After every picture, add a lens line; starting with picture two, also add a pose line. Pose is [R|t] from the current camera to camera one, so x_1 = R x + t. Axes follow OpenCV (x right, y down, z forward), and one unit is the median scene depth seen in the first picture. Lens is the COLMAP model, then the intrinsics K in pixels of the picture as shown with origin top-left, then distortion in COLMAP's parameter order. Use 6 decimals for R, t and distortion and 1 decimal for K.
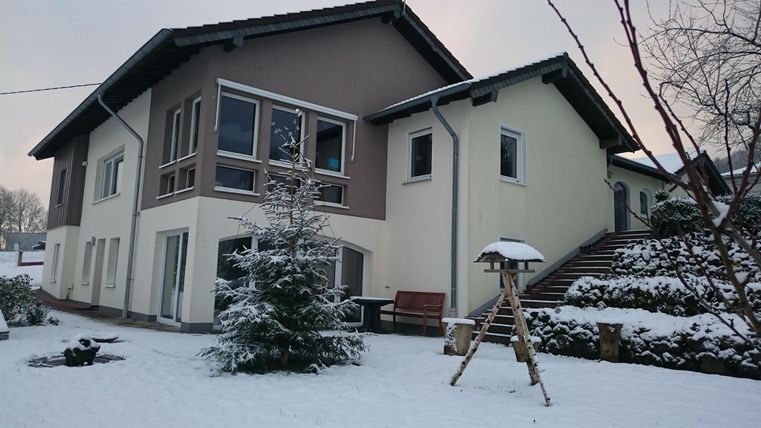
lens RADIAL K [[567.5, 0, 381.9], [0, 567.5, 214.4], [0, 0, 1]] dist [-0.009503, 0.001223]
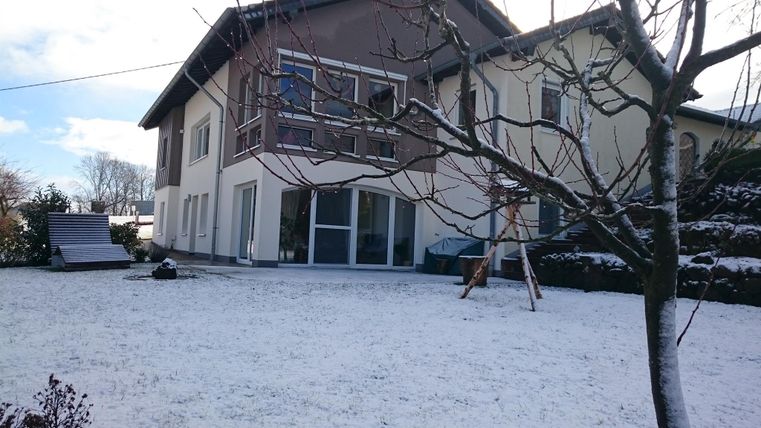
lens RADIAL K [[567.5, 0, 375.0], [0, 567.5, 208.9], [0, 0, 1]] dist [-0.009503, 0.001223]
pose [[0.983285, -0.006796, -0.181945, 0.091158], [0.015346, 0.998841, 0.045627, 0.028331], [0.181424, -0.047657, 0.982250, -0.084543]]
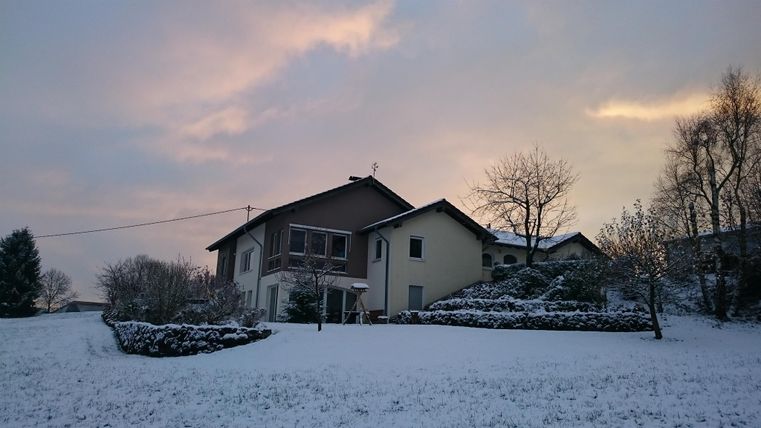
lens RADIAL K [[567.5, 0, 381.5], [0, 567.5, 216.9], [0, 0, 1]] dist [-0.009503, 0.001223]
pose [[0.979619, -0.046974, -0.195293, 0.511948], [0.025876, 0.993682, -0.109209, 0.014157], [0.199189, 0.101930, 0.974646, -1.164290]]
